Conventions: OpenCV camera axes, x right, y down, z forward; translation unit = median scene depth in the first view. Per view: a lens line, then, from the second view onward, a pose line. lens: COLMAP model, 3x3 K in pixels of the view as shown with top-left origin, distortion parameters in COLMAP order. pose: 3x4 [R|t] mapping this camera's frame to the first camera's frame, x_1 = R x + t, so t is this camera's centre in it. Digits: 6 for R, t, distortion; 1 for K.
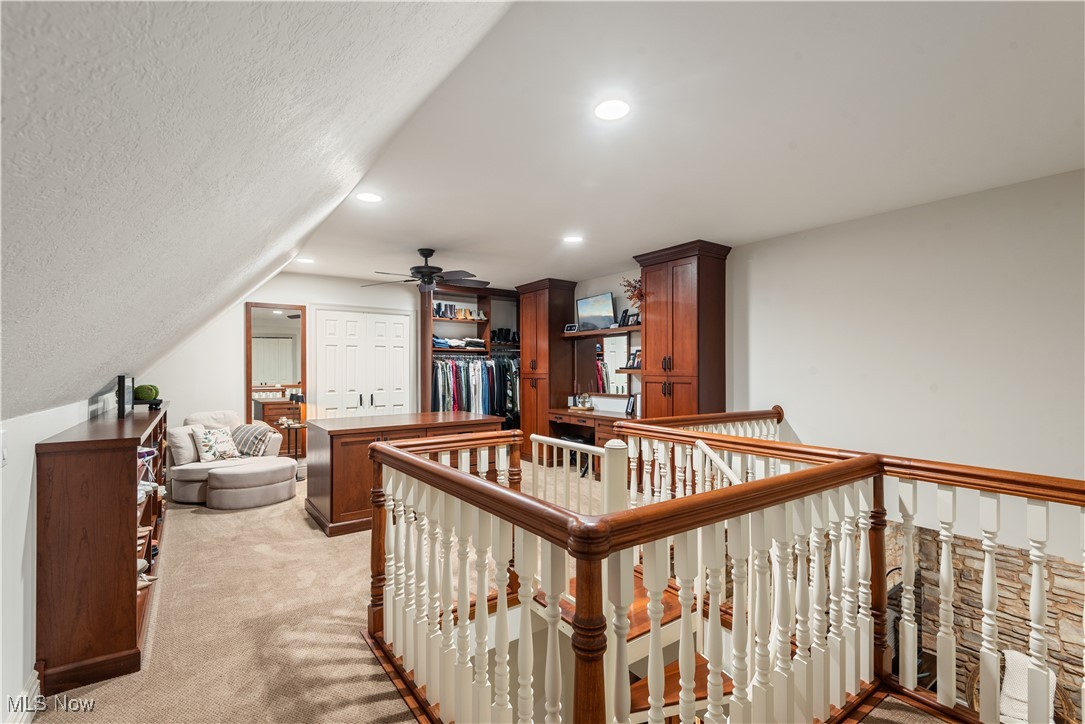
lens RADIAL K [[495.8, 0, 542.4], [0, 495.8, 366.0], [0, 0, 1]] dist [-0.001414, -0.000077]
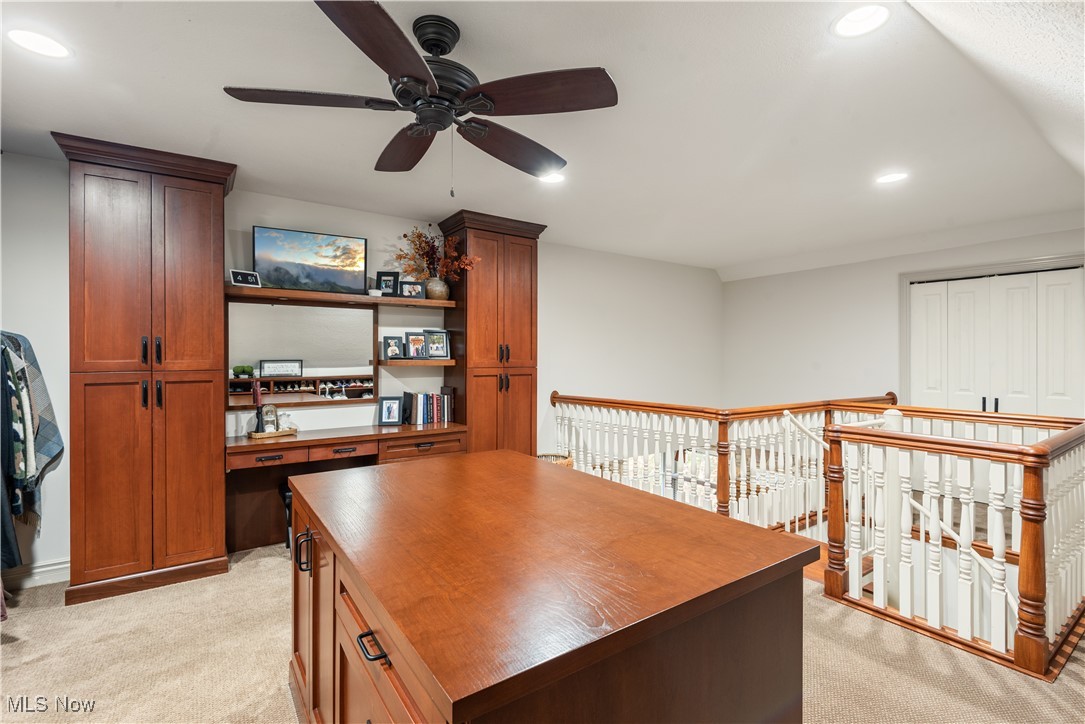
lens RADIAL K [[495.8, 0, 541.1], [0, 495.8, 359.7], [0, 0, 1]] dist [-0.001414, -0.000077]
pose [[0.018715, -0.000640, 0.999825, -0.796771], [-0.001996, 0.999998, 0.000677, 0.008700], [-0.999823, -0.002009, 0.018714, 1.241844]]
